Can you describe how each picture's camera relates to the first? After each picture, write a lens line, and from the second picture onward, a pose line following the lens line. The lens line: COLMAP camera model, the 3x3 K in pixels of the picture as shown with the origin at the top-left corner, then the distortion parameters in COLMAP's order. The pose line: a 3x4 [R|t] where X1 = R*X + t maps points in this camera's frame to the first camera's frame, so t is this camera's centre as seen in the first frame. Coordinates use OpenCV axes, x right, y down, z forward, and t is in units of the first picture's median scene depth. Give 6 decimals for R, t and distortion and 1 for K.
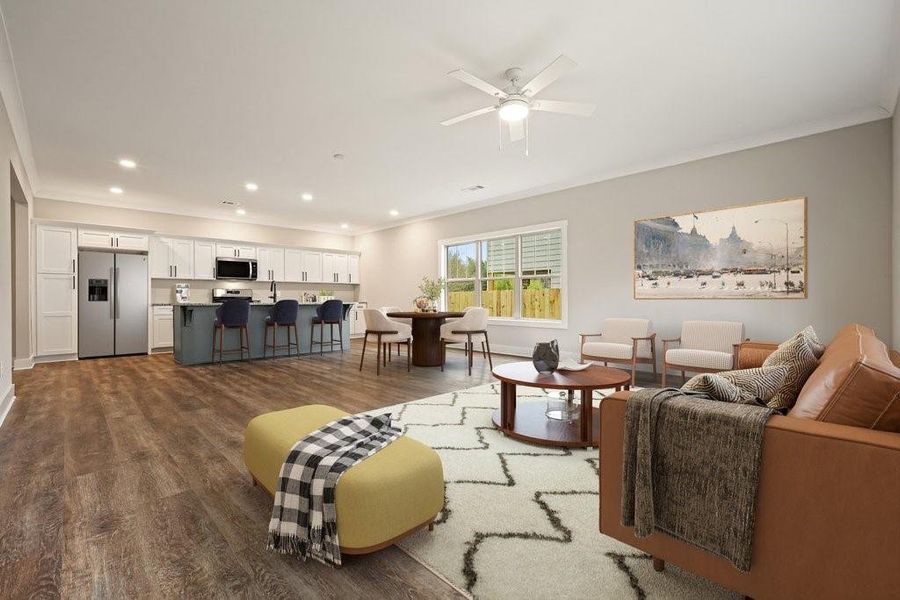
lens RADIAL K [[396.9, 0, 450.0], [0, 396.9, 300.0], [0, 0, 1]] dist [-0.016758, 0.010632]
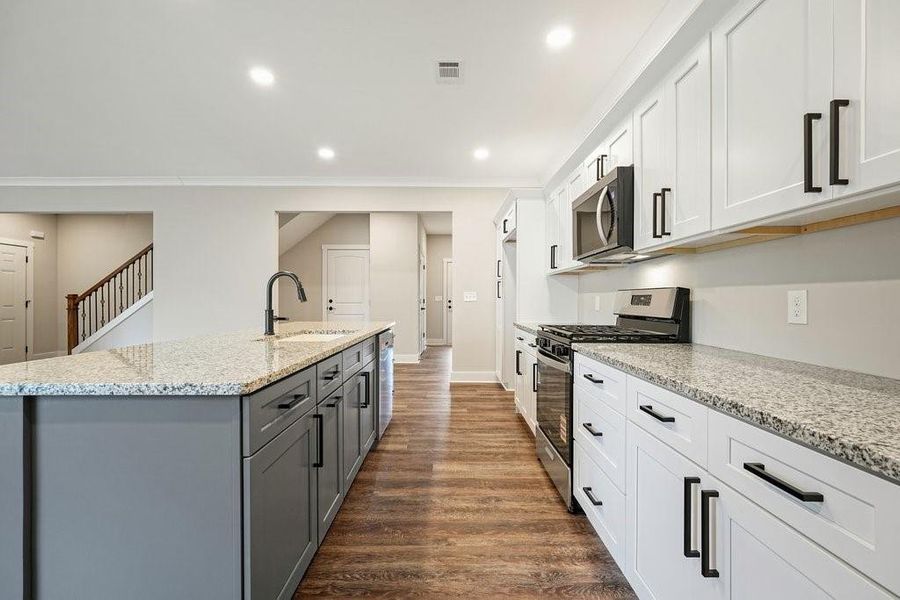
lens RADIAL K [[396.9, 0, 450.0], [0, 396.9, 300.0], [0, 0, 1]] dist [-0.016758, 0.010632]
pose [[-0.694883, 0.000832, -0.719122, -0.243493], [-0.002670, 0.999989, 0.003737, -0.020455], [0.719118, 0.004517, -0.694874, 1.107185]]
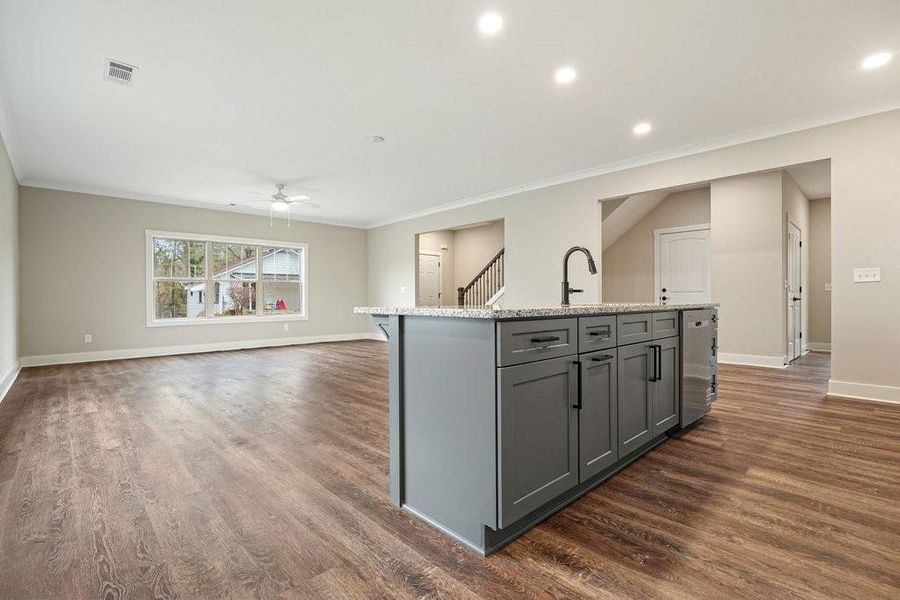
lens RADIAL K [[415.2, 0, 451.1], [0, 415.2, 297.8], [0, 0, 1]] dist [-0.004207, 0.000792]
pose [[-0.999943, 0.003794, 0.009991, -0.269730], [0.003797, 0.999993, 0.000349, 0.000021], [-0.009990, 0.000387, -0.999950, 1.150697]]
